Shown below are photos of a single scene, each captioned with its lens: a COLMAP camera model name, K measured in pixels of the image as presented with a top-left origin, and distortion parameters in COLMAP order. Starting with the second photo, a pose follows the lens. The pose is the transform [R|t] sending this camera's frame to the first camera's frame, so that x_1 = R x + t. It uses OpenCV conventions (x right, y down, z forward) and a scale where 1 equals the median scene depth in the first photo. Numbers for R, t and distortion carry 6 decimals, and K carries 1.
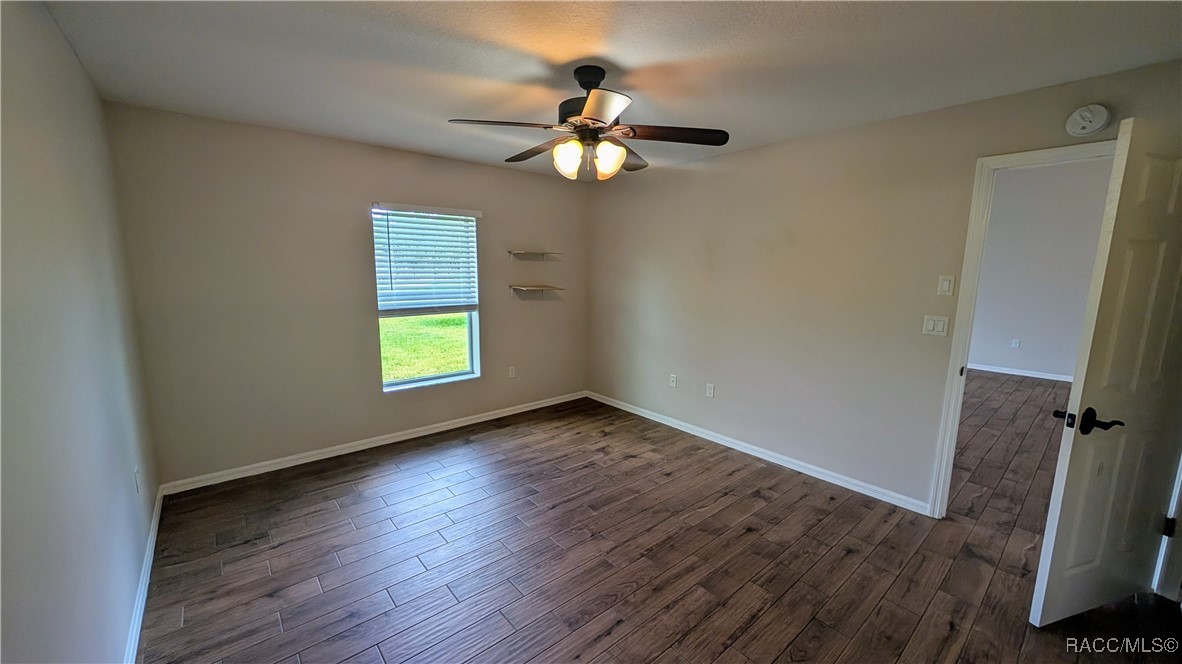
lens RADIAL K [[447.2, 0, 593.9], [0, 447.2, 338.4], [0, 0, 1]] dist [0.003947, 0.000000]
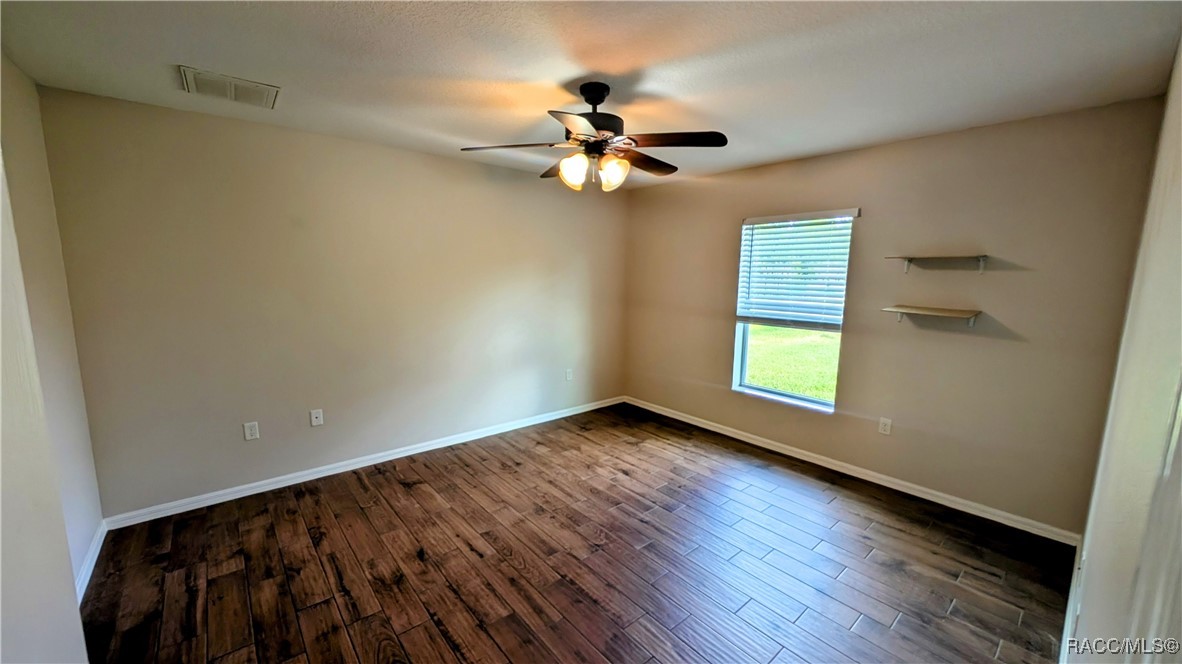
lens RADIAL K [[447.2, 0, 579.0], [0, 447.2, 338.6], [0, 0, 1]] dist [0.003947, 0.000000]
pose [[-0.019065, 0.138964, -0.990114, 0.761845], [-0.168935, 0.975608, 0.140181, -0.115569], [0.985443, 0.169938, 0.004875, 0.730054]]
